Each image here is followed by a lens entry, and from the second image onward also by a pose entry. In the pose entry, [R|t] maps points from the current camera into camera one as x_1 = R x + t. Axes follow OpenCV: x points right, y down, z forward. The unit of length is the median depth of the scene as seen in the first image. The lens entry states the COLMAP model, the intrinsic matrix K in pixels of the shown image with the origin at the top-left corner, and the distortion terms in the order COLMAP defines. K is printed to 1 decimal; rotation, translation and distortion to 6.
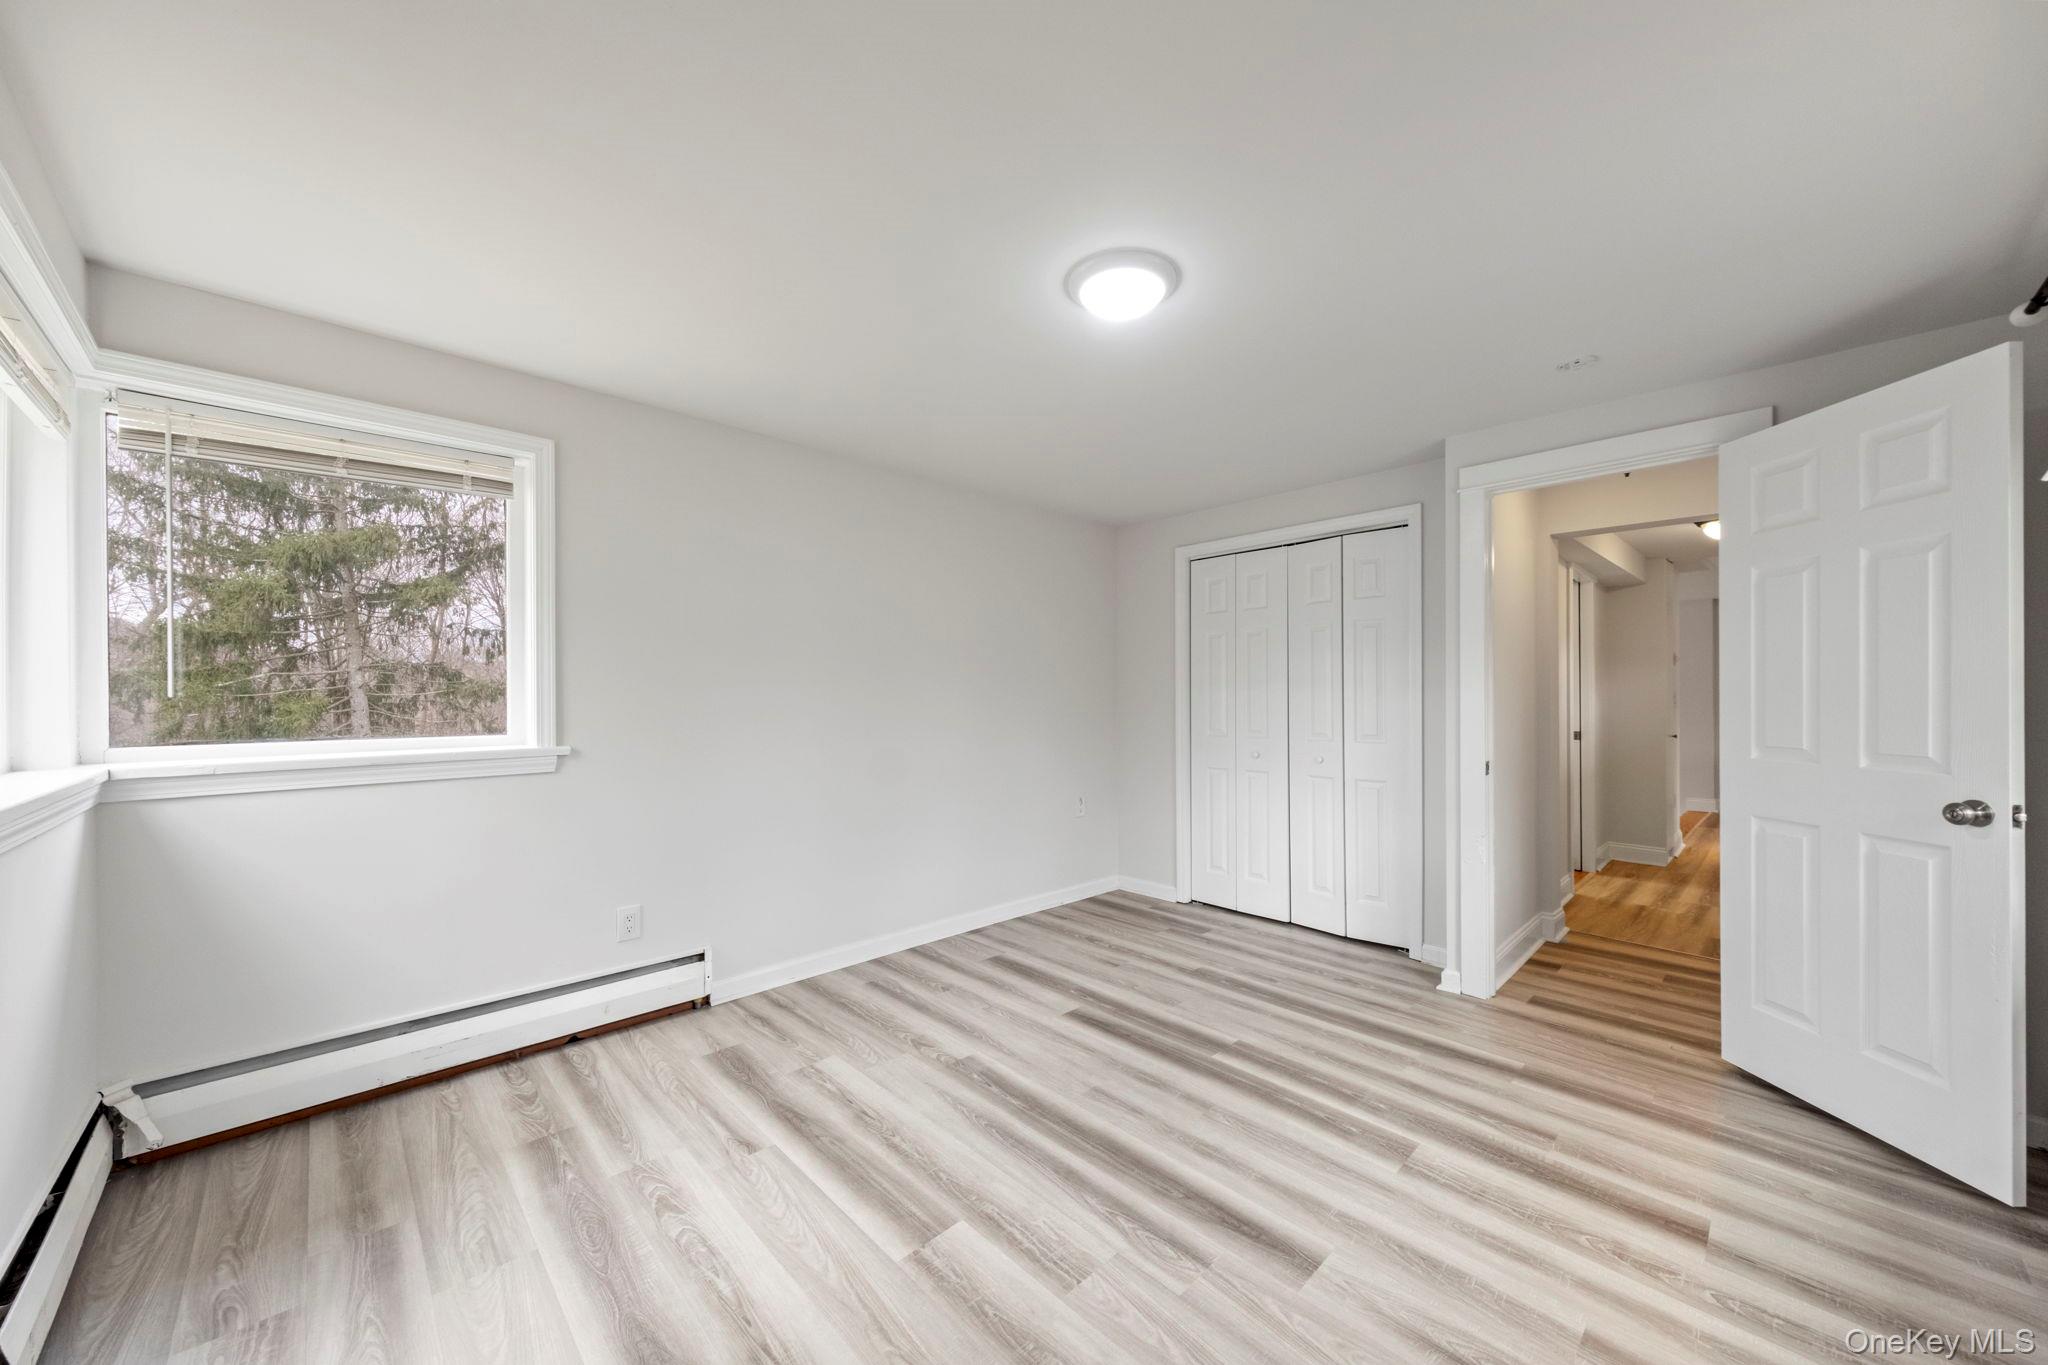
lens RADIAL K [[747.3, 0, 1027.2], [0, 747.3, 688.4], [0, 0, 1]] dist [0.000148, -0.000115]
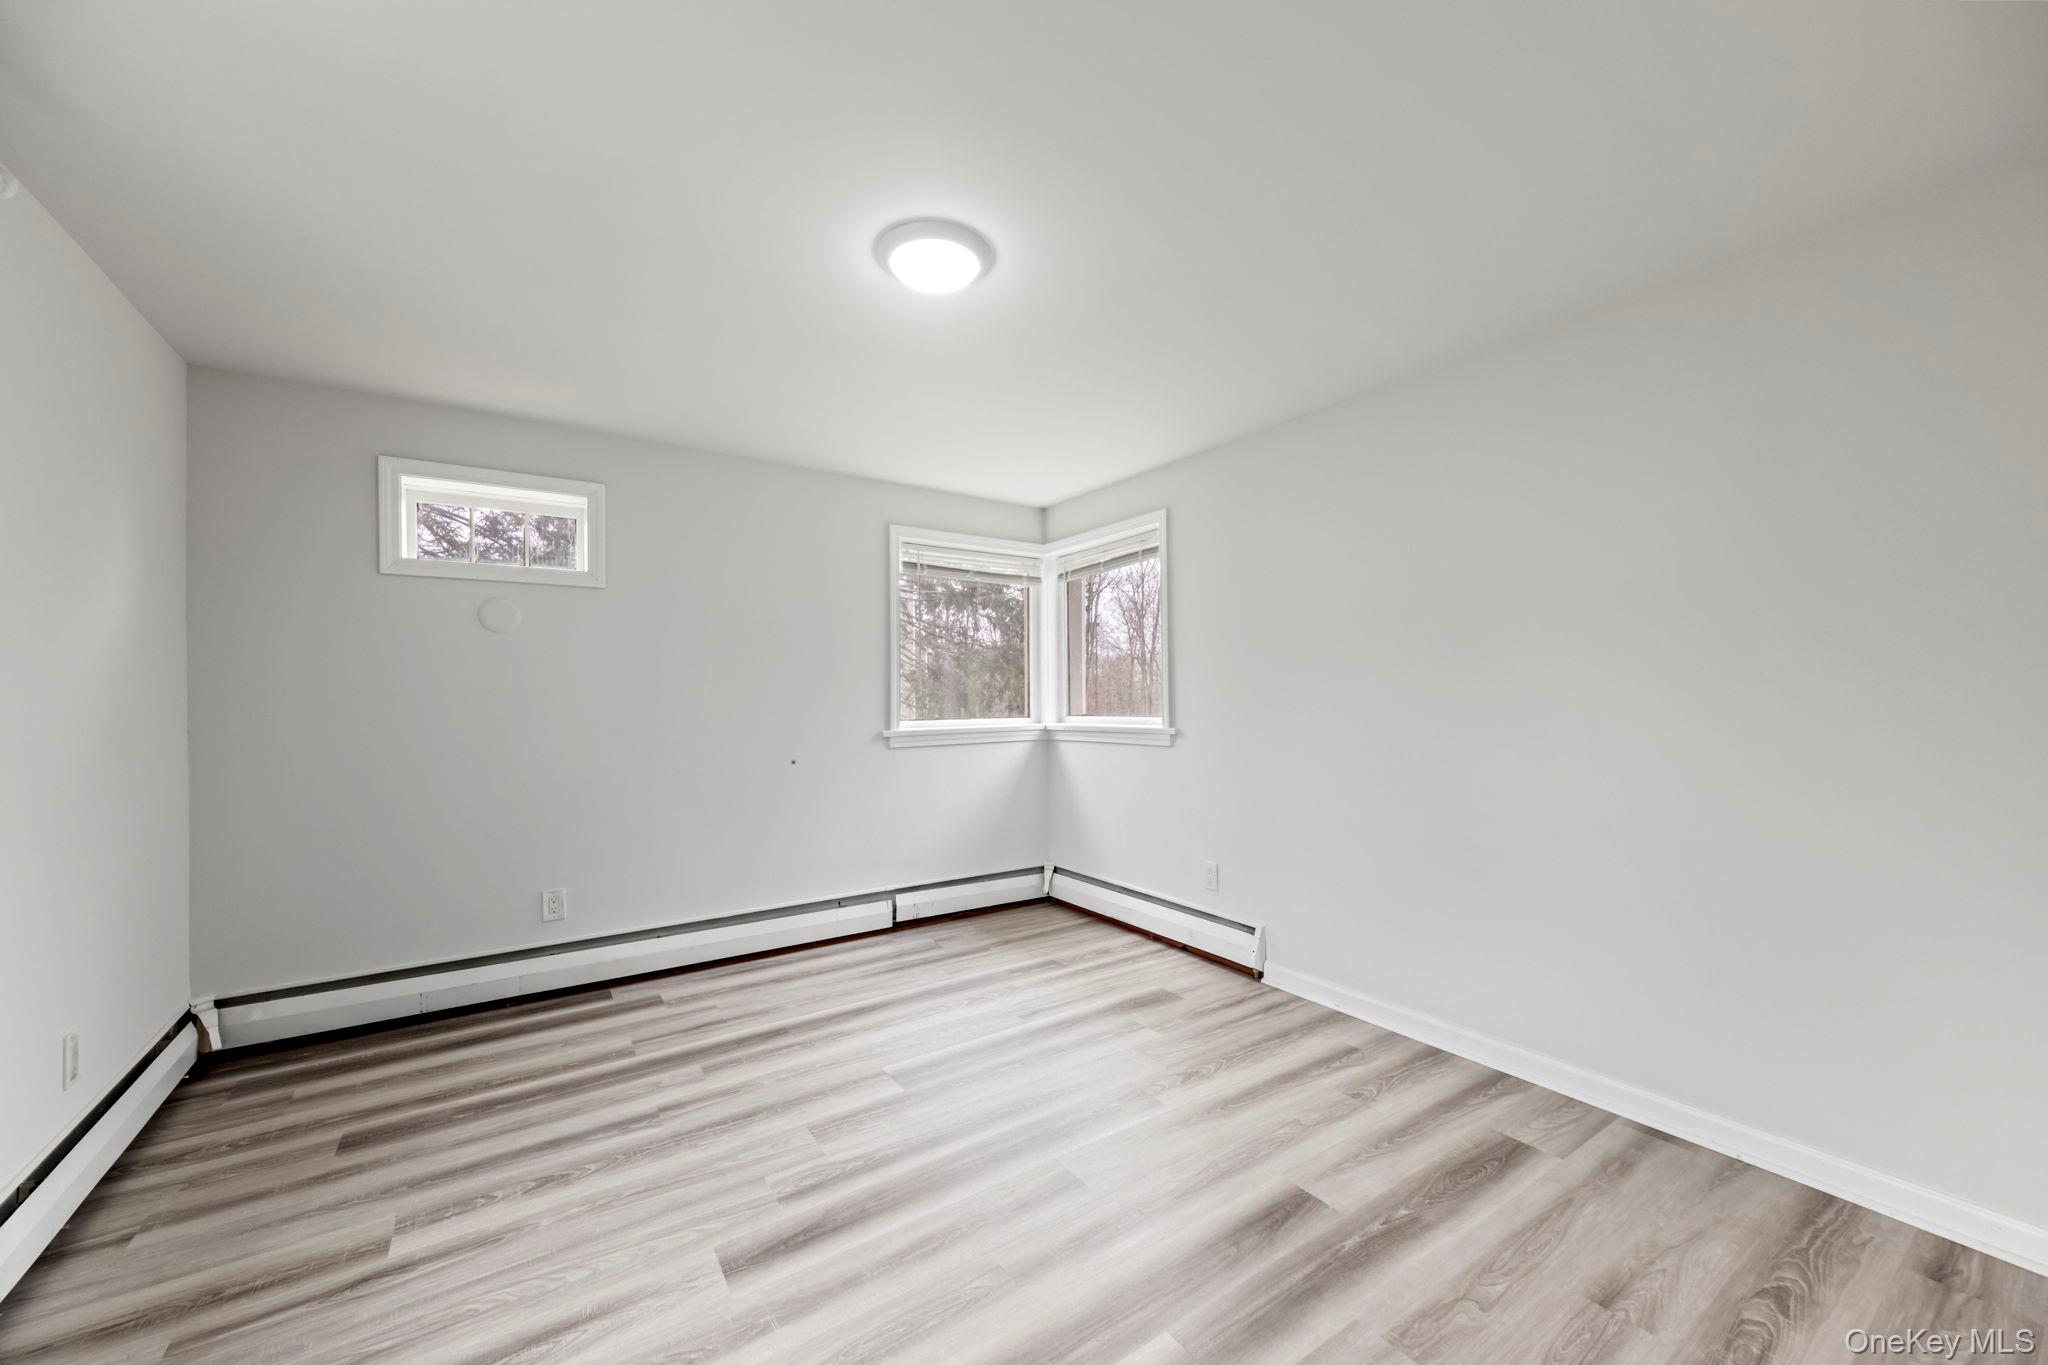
lens RADIAL K [[771.9, 0, 1022.9], [0, 771.9, 689.4], [0, 0, 1]] dist [0.003256, -0.000168]
pose [[-0.173319, -0.000168, -0.984866, 0.817607], [0.014371, 0.999893, -0.002700, 0.004842], [0.984761, -0.014621, -0.173298, 0.970210]]
